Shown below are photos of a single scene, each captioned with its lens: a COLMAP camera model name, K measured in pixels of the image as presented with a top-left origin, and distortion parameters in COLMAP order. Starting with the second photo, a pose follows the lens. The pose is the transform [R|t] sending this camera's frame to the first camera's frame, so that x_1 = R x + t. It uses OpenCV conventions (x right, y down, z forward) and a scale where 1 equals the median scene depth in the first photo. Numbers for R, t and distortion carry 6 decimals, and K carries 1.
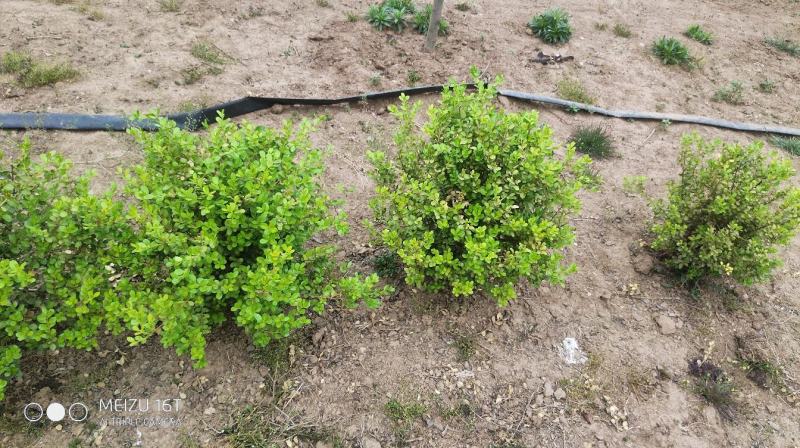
lens RADIAL K [[565.9, 0, 400.0], [0, 565.9, 224.0], [0, 0, 1]] dist [0.006292, -0.041059]
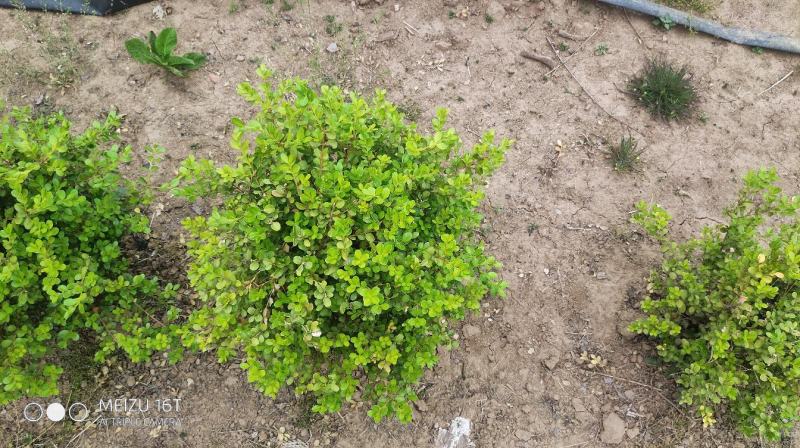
lens RADIAL K [[565.9, 0, 400.0], [0, 565.9, 224.0], [0, 0, 1]] dist [0.006292, -0.041059]
pose [[0.950466, 0.227166, -0.212157, 0.266658], [-0.129355, 0.909717, 0.394566, -0.270784], [0.282635, -0.347578, 0.894040, 0.319810]]
